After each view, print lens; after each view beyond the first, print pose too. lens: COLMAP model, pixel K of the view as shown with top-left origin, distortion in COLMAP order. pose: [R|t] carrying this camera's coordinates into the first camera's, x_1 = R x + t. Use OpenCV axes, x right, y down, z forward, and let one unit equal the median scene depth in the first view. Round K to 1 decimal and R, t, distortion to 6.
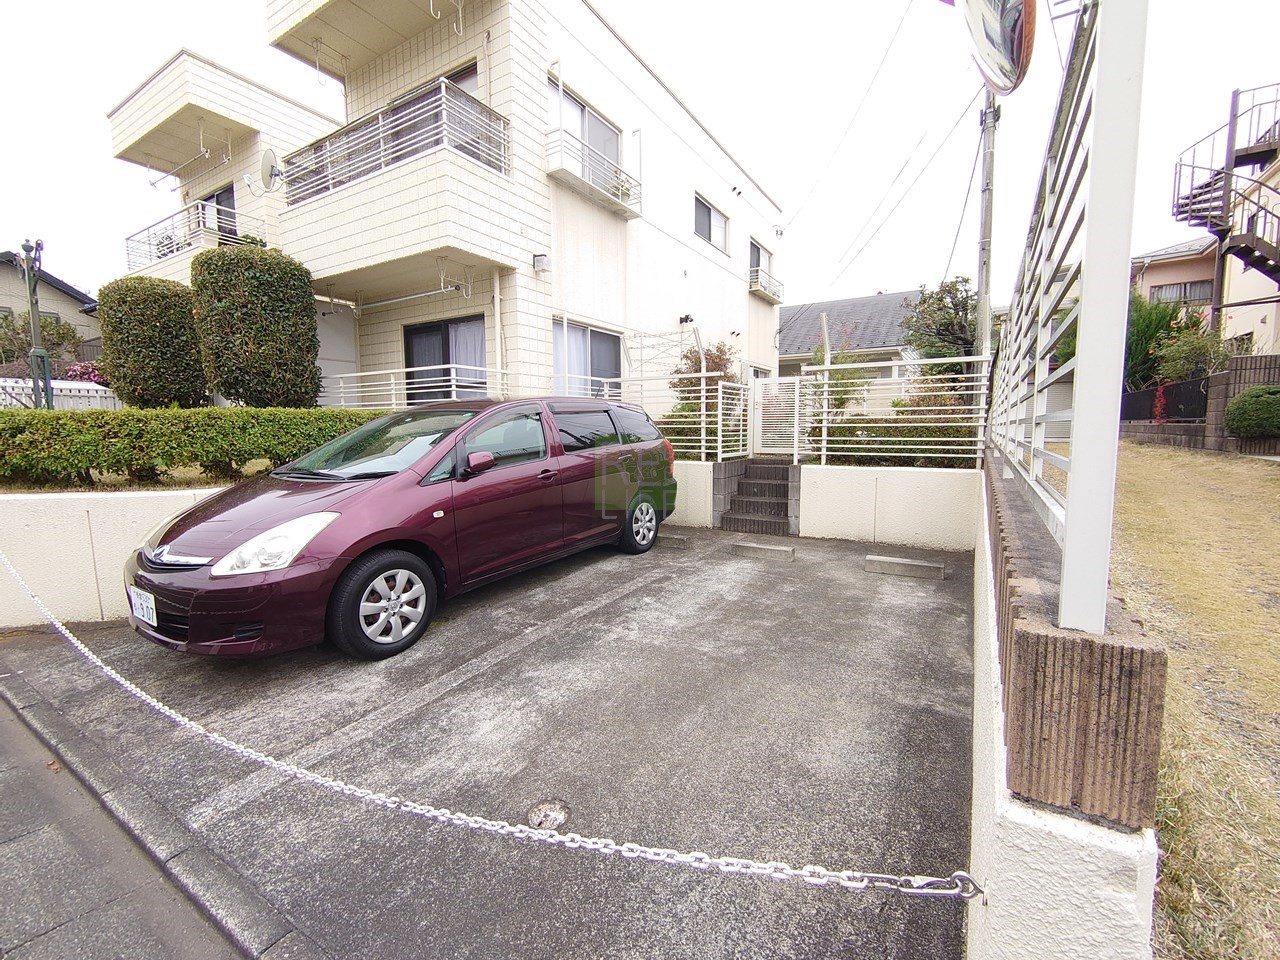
lens RADIAL K [[546.5, 0, 640.0], [0, 546.5, 480.0], [0, 0, 1]] dist [-0.009282, 0.000184]
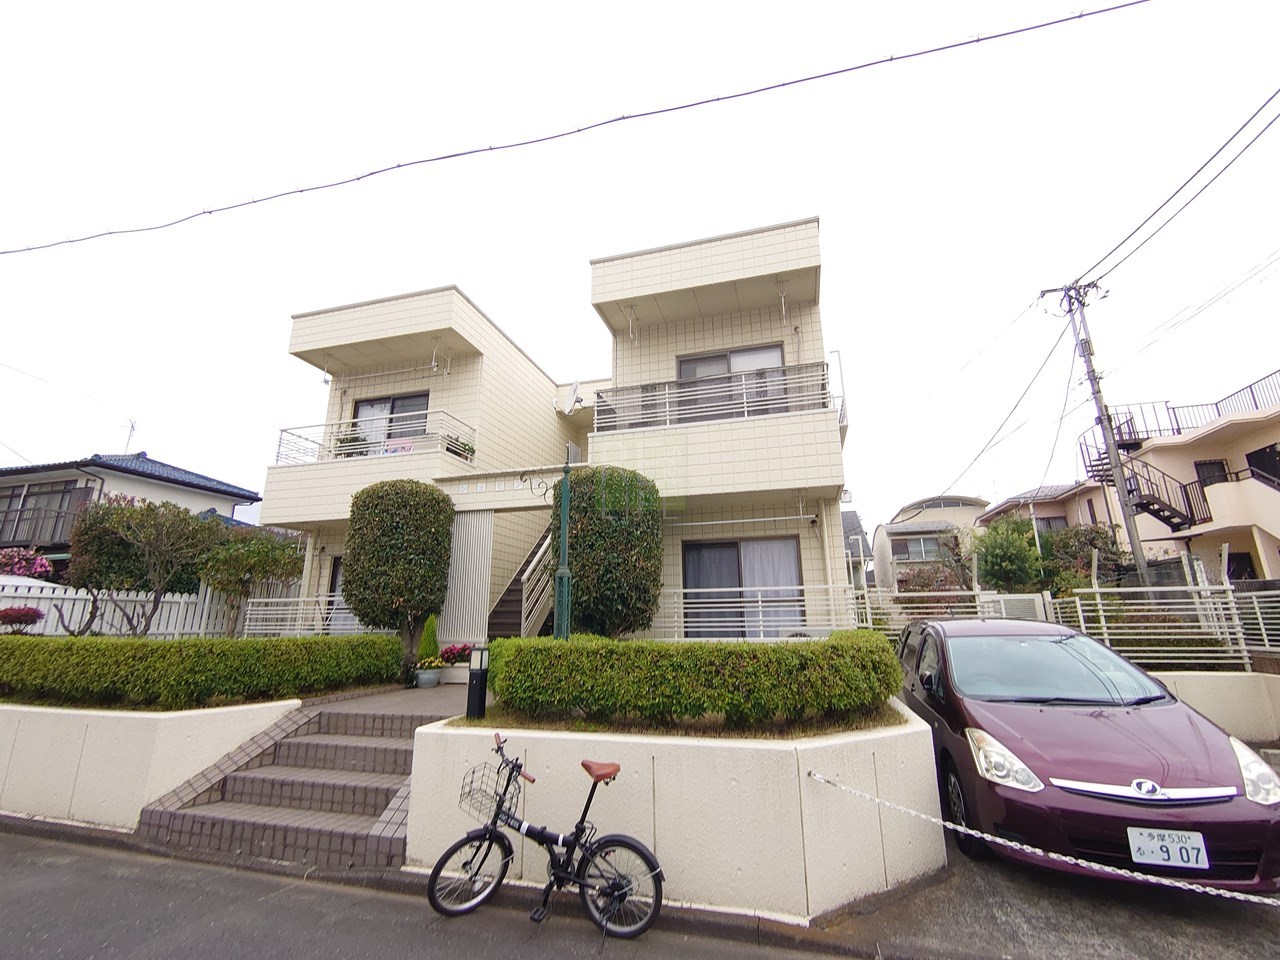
lens RADIAL K [[546.5, 0, 640.0], [0, 546.5, 480.0], [0, 0, 1]] dist [-0.009282, 0.000184]
pose [[0.965720, 0.060552, 0.252423, -0.762024], [0.030516, 0.939188, -0.342044, -0.036384], [-0.257785, 0.338022, 0.905146, 0.032359]]
